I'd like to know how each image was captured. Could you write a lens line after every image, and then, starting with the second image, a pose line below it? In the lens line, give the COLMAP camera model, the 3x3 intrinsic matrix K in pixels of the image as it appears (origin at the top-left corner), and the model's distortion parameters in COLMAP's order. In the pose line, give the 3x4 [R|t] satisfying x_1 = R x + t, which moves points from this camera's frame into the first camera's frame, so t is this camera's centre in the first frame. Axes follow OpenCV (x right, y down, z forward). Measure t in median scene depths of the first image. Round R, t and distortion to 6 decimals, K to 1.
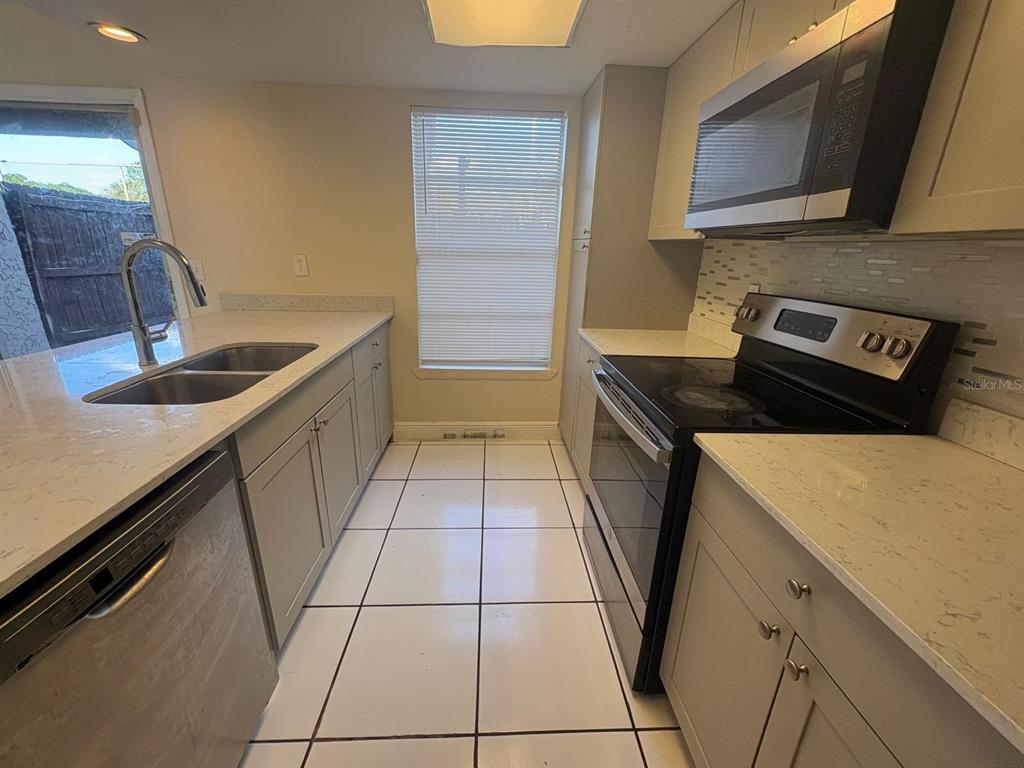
lens RADIAL K [[413.8, 0, 510.0], [0, 413.8, 383.4], [0, 0, 1]] dist [0.000231, 0.000166]
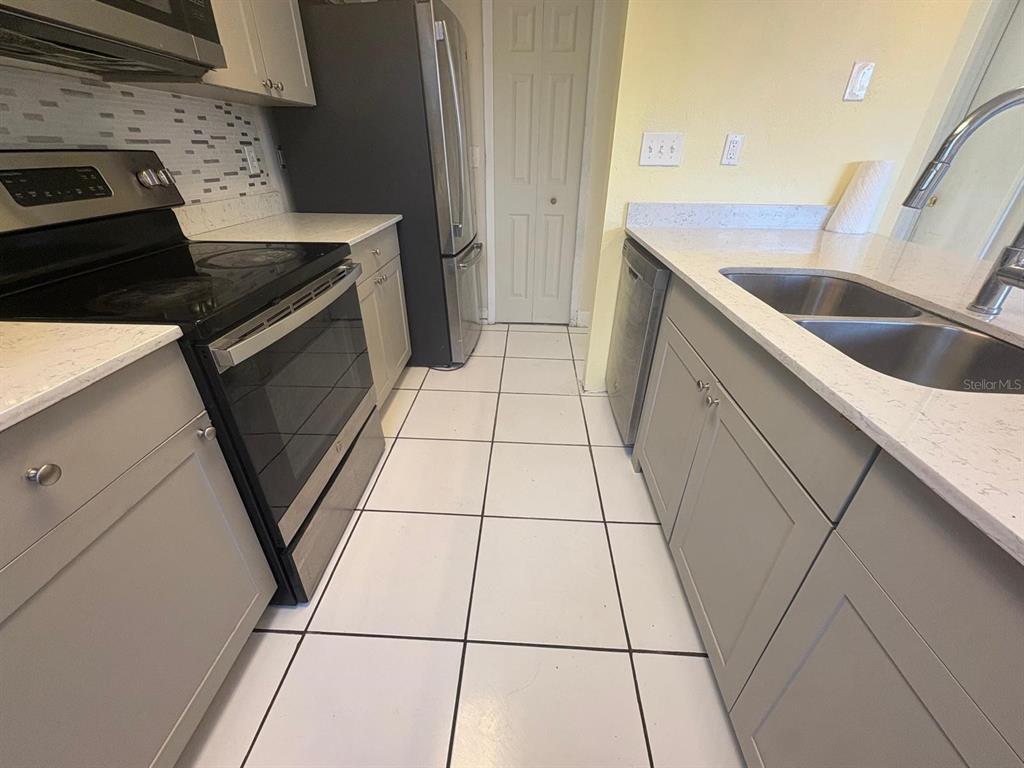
lens RADIAL K [[414.1, 0, 508.8], [0, 414.1, 386.1], [0, 0, 1]] dist [0.001702, 0.000339]
pose [[-0.994399, -0.080075, 0.068980, -0.171496], [-0.003052, 0.674153, 0.738586, -0.377255], [-0.105645, 0.734239, -0.670621, 1.381715]]
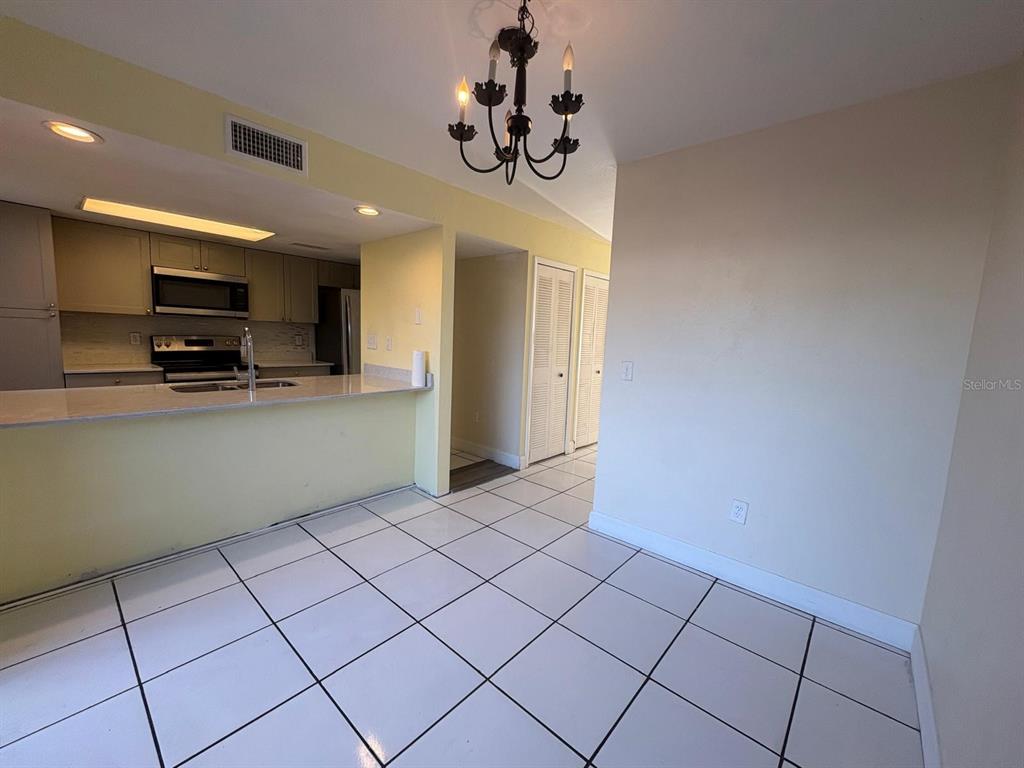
lens RADIAL K [[410.4, 0, 513.4], [0, 410.4, 381.4], [0, 0, 1]] dist [-0.001873, 0.000224]
pose [[-0.717283, -0.133134, 0.683945, -2.679189], [0.159085, 0.924360, 0.346772, -0.476273], [-0.678378, 0.357539, -0.641848, 1.213875]]
